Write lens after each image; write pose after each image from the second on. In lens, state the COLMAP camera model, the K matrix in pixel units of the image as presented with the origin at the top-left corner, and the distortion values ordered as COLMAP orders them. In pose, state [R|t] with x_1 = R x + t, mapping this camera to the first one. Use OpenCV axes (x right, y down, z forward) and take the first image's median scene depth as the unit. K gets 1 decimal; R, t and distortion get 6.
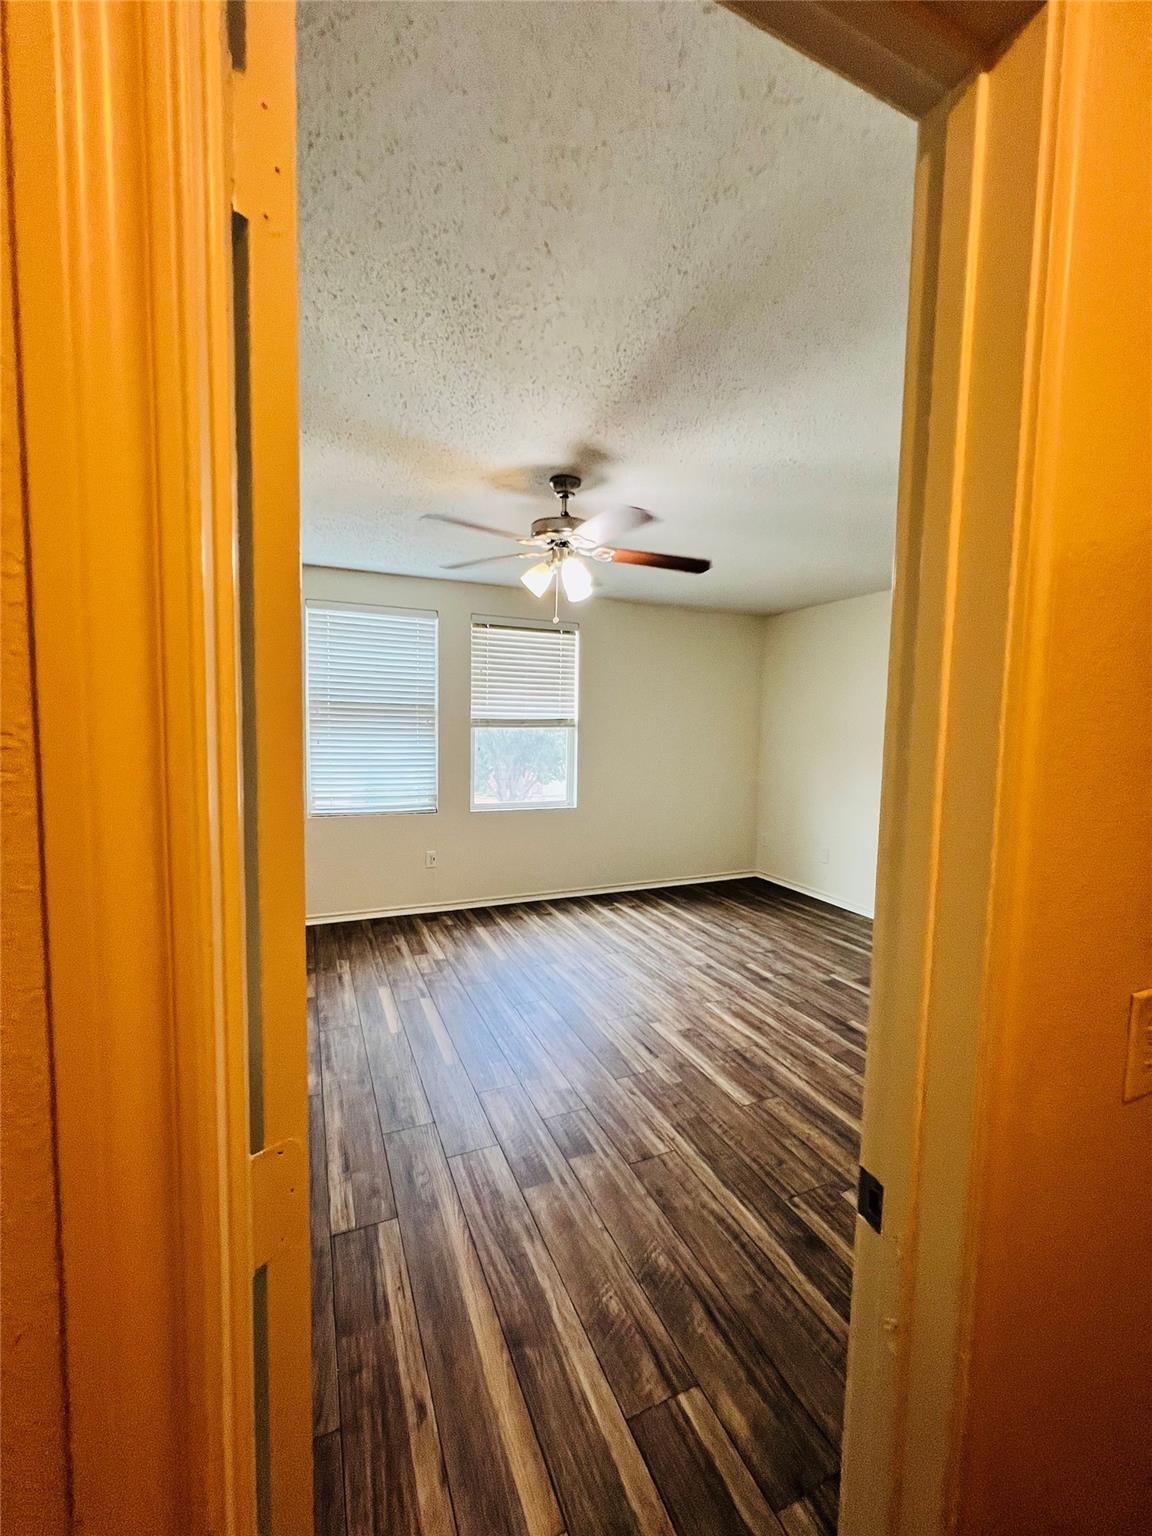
lens RADIAL K [[617.0, 0, 576.3], [0, 617.0, 767.0], [0, 0, 1]] dist [-0.003607, 0.000082]
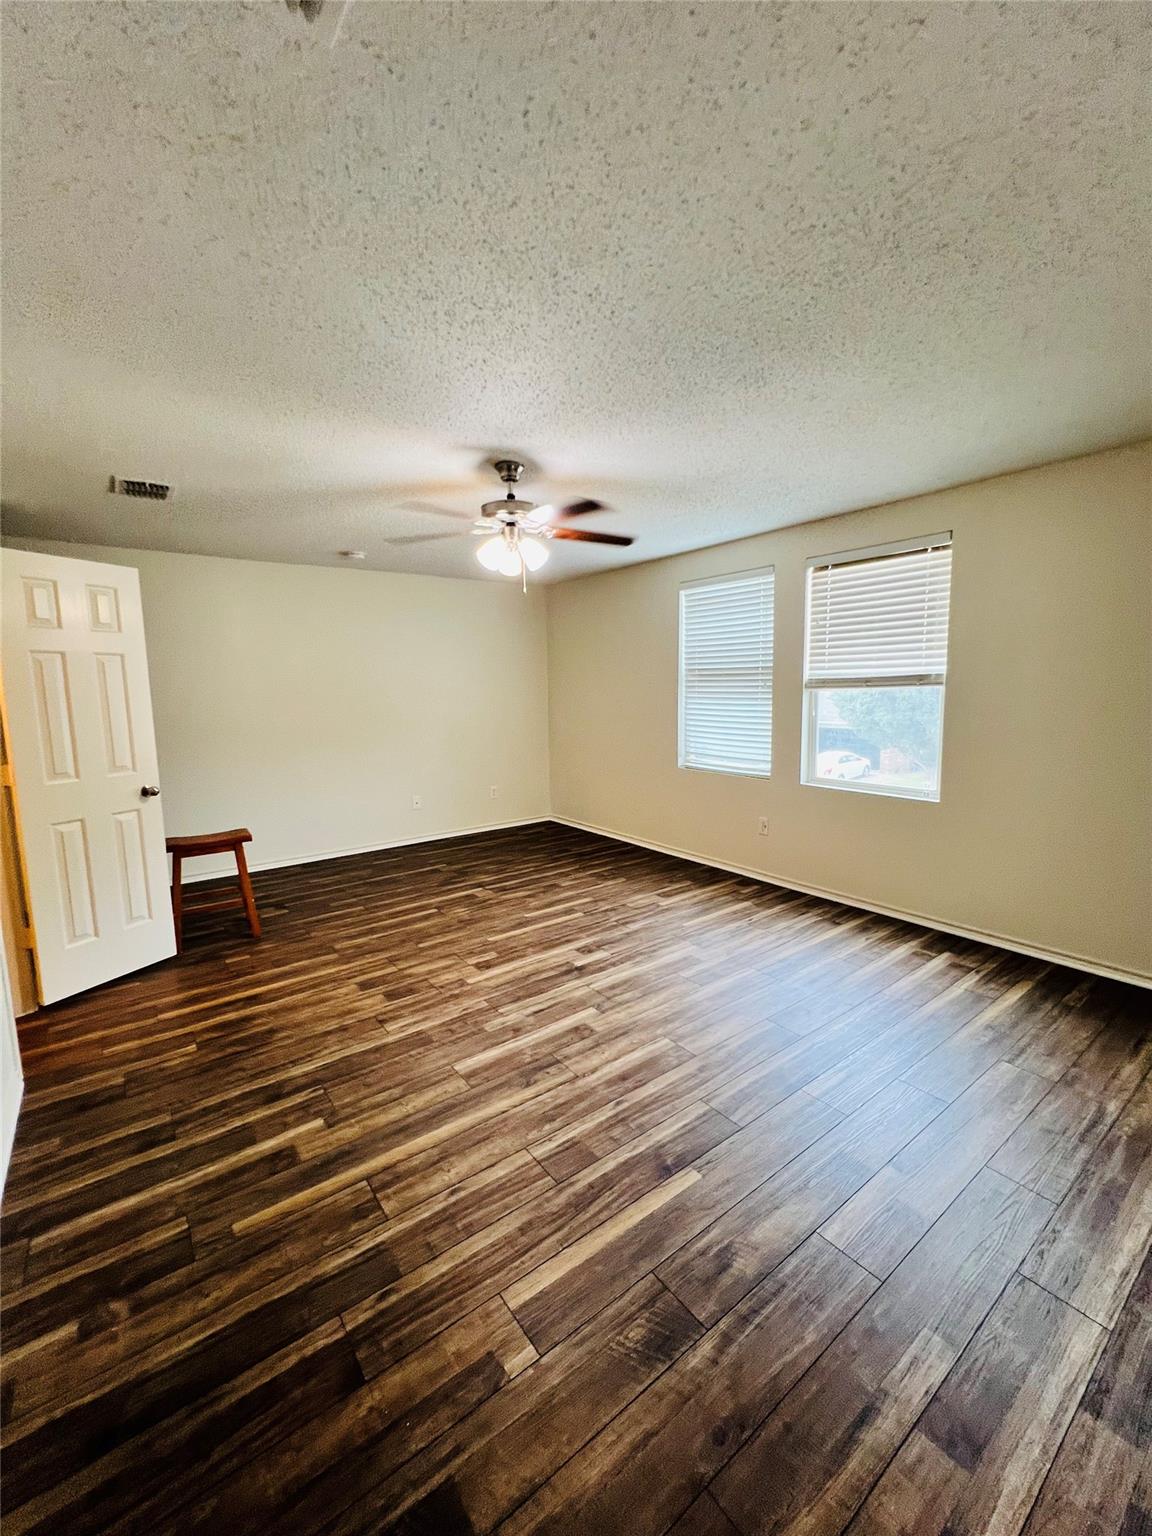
lens RADIAL K [[617.4, 0, 574.6], [0, 617.4, 770.0], [0, 0, 1]] dist [0.000895, 0.000102]
pose [[0.223374, 0.105083, -0.969052, 0.679096], [-0.049896, 0.994101, 0.096298, -0.019057], [0.973455, 0.026841, 0.227300, 0.522694]]
